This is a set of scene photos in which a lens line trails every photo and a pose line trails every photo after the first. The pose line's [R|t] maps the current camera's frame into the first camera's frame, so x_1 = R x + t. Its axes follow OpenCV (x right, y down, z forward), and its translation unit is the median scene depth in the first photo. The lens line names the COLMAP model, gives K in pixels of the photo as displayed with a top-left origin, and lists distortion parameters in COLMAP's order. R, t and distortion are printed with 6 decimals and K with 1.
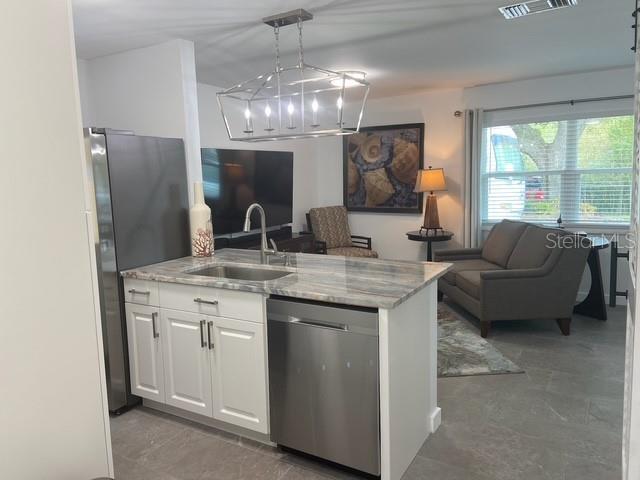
lens RADIAL K [[478.9, 0, 311.8], [0, 478.9, 236.6], [0, 0, 1]] dist [0.118679, -0.150852]
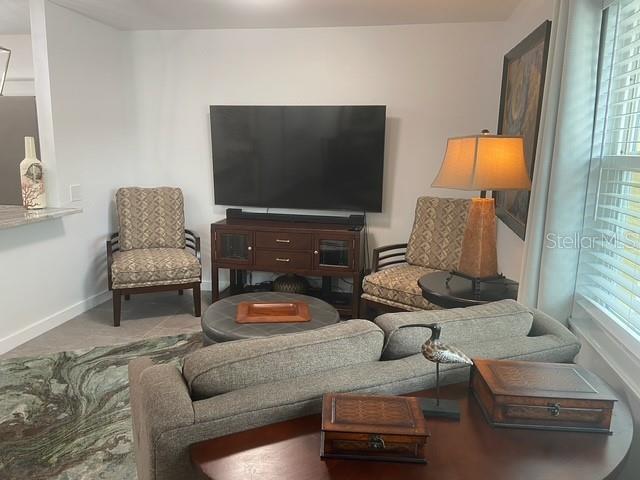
lens RADIAL K [[478.9, 0, 313.4], [0, 478.9, 233.8], [0, 0, 1]] dist [0.118679, -0.150852]
pose [[0.349606, 0.207725, -0.913579, 0.600962], [-0.148233, 0.975093, 0.164987, -0.106089], [0.925096, 0.077743, 0.371690, 0.720945]]
